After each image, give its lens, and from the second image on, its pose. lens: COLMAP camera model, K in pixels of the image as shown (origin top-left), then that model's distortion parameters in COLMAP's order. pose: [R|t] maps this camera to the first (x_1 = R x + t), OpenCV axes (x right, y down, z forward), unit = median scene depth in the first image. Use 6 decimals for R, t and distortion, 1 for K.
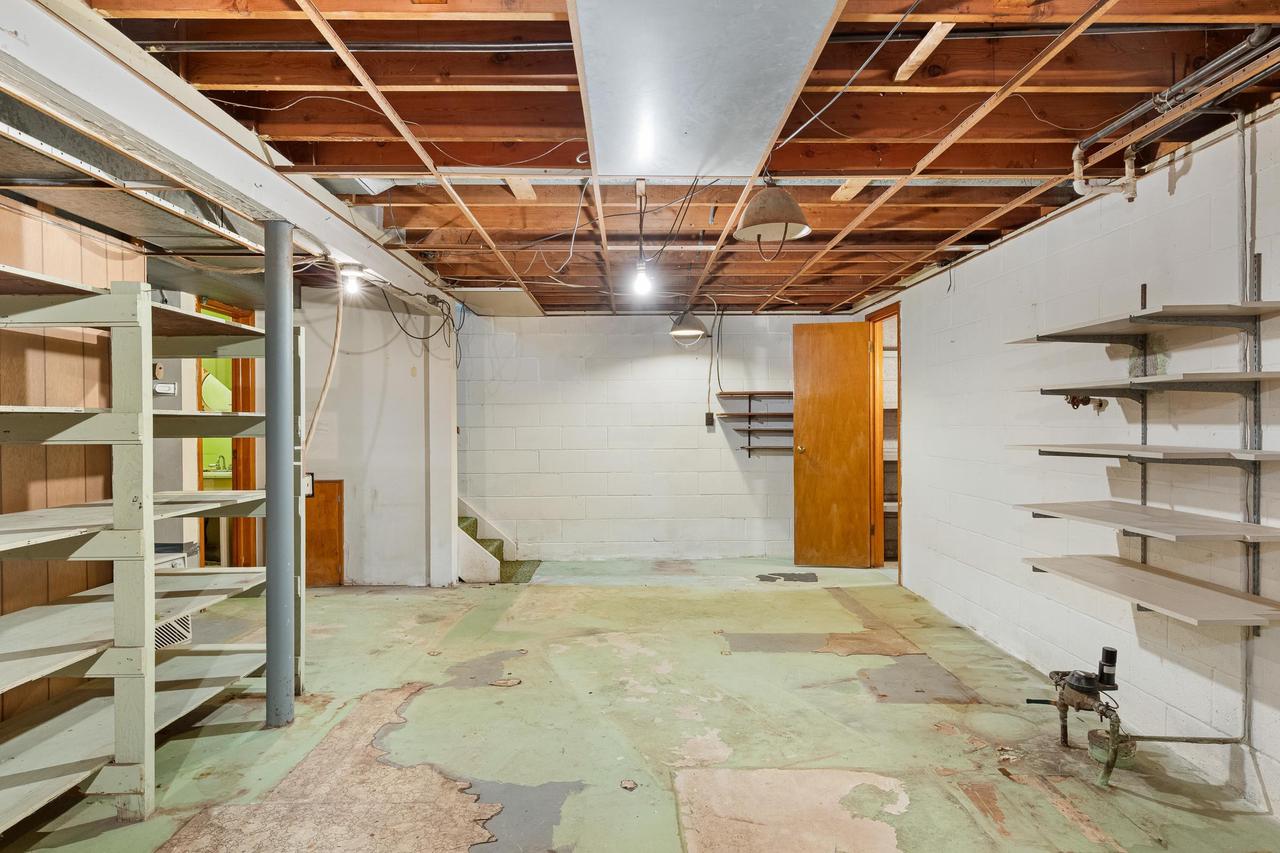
lens RADIAL K [[732.4, 0, 640.0], [0, 732.4, 426.5], [0, 0, 1]] dist [-0.001804, -0.000297]
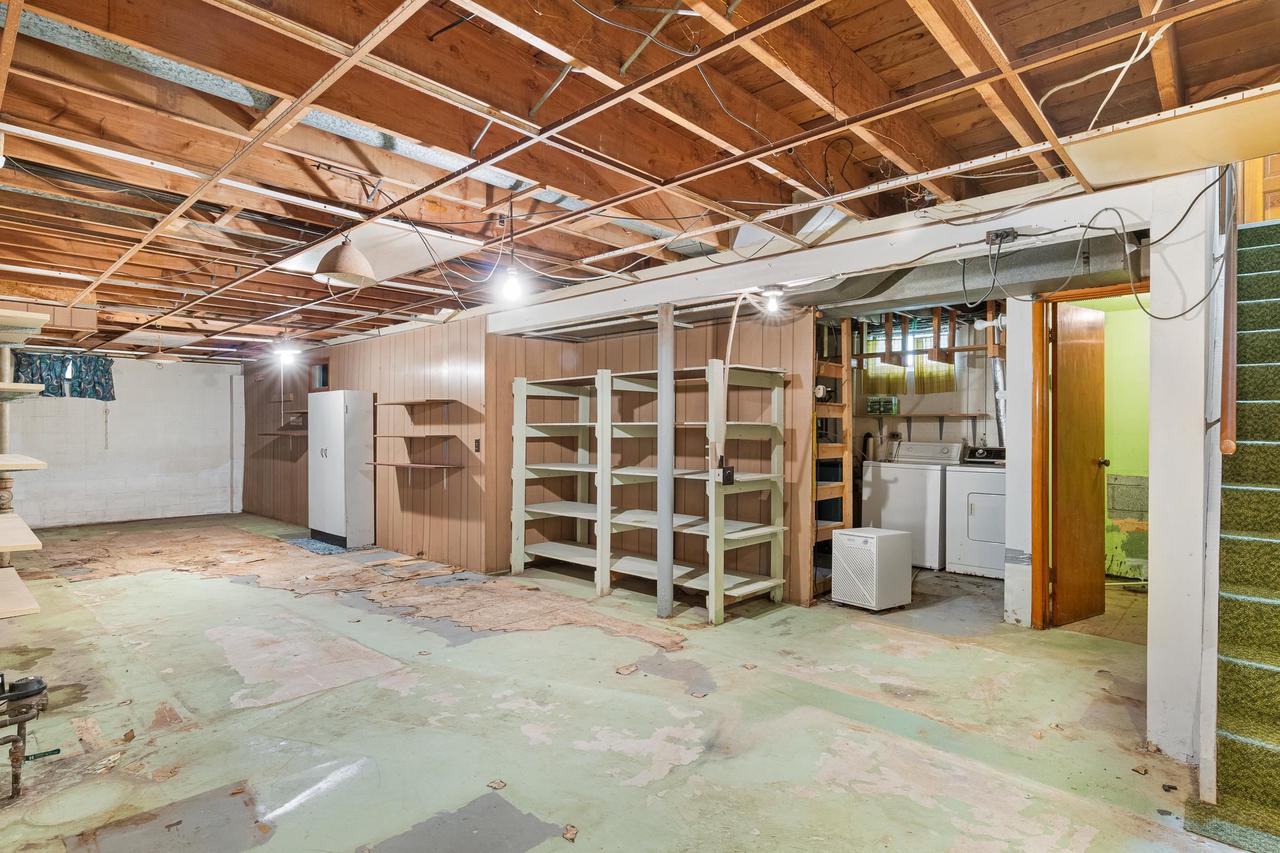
lens RADIAL K [[663.8, 0, 640.0], [0, 663.8, 426.5], [0, 0, 1]] dist [-0.001719, 0.000738]
pose [[-0.690941, 0.000119, -0.722911, 0.558815], [-0.001846, 0.999996, 0.001929, -0.012640], [0.722909, 0.002668, -0.690939, 1.837714]]
